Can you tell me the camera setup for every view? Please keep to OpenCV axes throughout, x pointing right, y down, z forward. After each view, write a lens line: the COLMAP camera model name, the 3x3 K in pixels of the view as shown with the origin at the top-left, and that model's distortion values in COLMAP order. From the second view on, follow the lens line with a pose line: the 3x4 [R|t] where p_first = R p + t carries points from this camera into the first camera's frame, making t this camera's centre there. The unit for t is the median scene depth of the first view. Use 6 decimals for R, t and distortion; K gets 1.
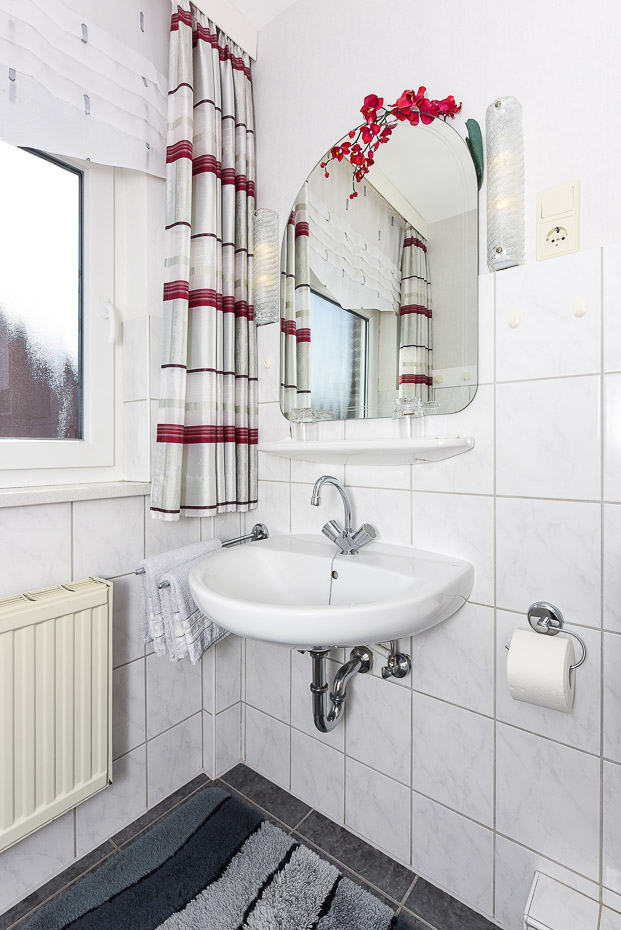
lens RADIAL K [[438.6, 0, 309.9], [0, 438.6, 455.7], [0, 0, 1]] dist [-0.001003, -0.001401]
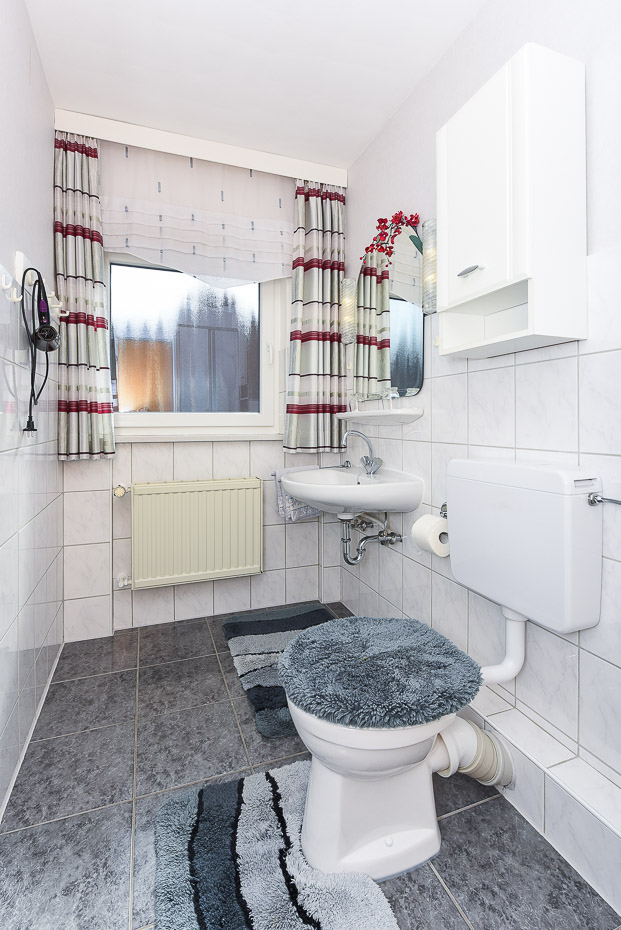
lens RADIAL K [[426.0, 0, 296.8], [0, 426.0, 429.2], [0, 0, 1]] dist [0.026498, 0.000324]
pose [[0.846584, 0.003160, -0.532246, 0.670850], [-0.002783, 0.999995, 0.001510, 0.035064], [0.532248, 0.000203, 0.846588, -0.571650]]
